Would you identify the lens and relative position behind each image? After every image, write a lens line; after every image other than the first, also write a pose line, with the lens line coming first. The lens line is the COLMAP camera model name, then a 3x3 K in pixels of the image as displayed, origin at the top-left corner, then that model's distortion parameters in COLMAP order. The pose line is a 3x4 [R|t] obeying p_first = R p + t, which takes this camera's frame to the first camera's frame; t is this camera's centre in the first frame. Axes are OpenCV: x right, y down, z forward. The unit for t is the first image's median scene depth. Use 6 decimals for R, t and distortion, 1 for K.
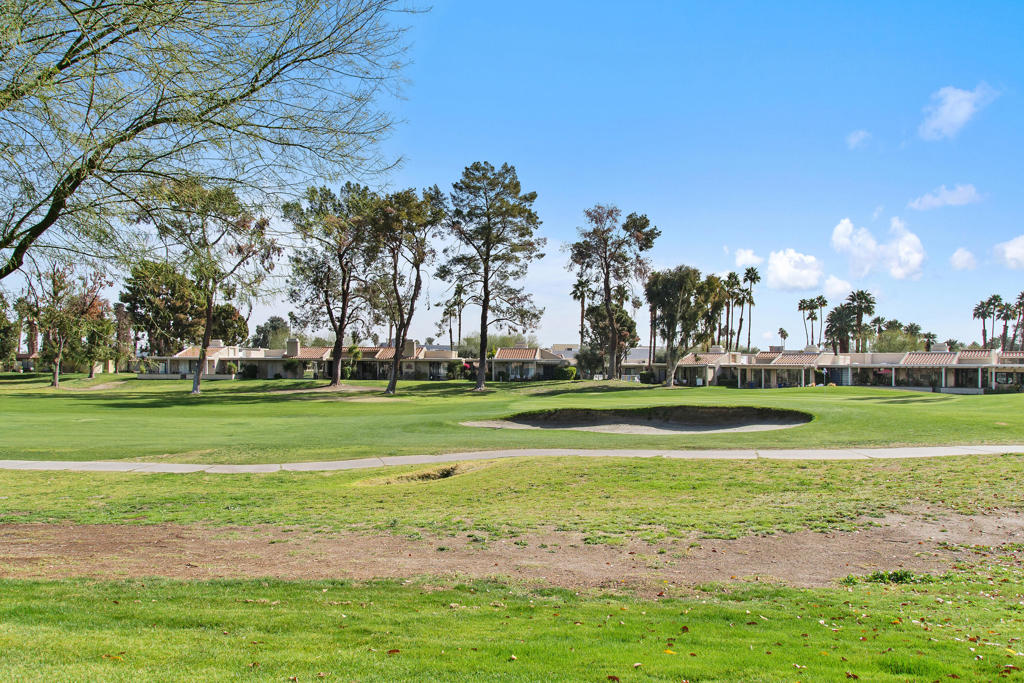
lens RADIAL K [[766.1, 0, 506.3], [0, 766.1, 373.7], [0, 0, 1]] dist [0.006669, 0.002175]
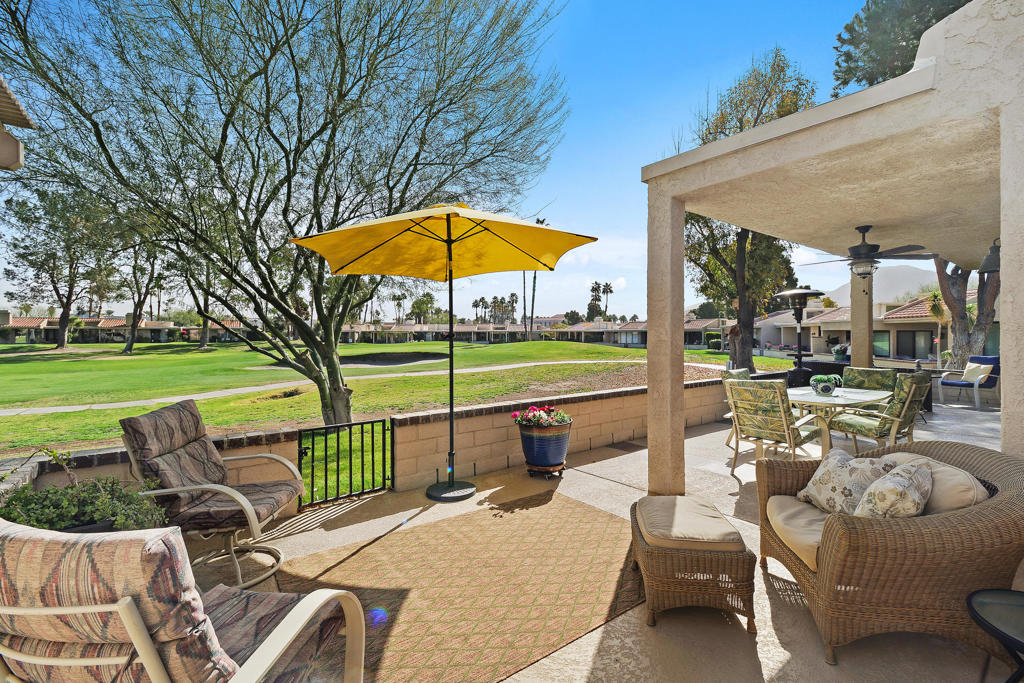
lens RADIAL K [[453.6, 0, 511.3], [0, 453.6, 331.5], [0, 0, 1]] dist [-0.001121, -0.001002]
pose [[0.791461, -0.004684, 0.611201, -0.091895], [0.010088, 0.999935, -0.005400, -0.000889], [-0.611136, 0.010440, 0.791457, -0.043369]]
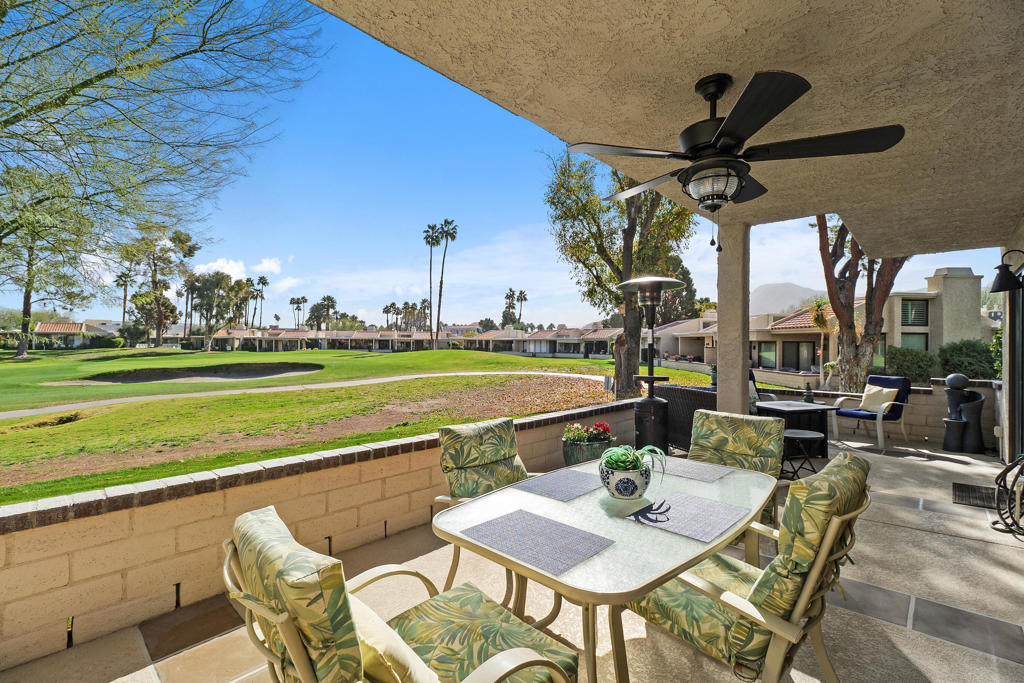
lens RADIAL K [[458.8, 0, 512.0], [0, 458.8, 341.5], [0, 0, 1]] dist [-0.000932, -0.000145]
pose [[0.675100, -0.001979, 0.737724, -0.042032], [0.003163, 0.999995, -0.000211, -0.000866], [-0.737720, 0.002476, 0.675103, -0.032706]]
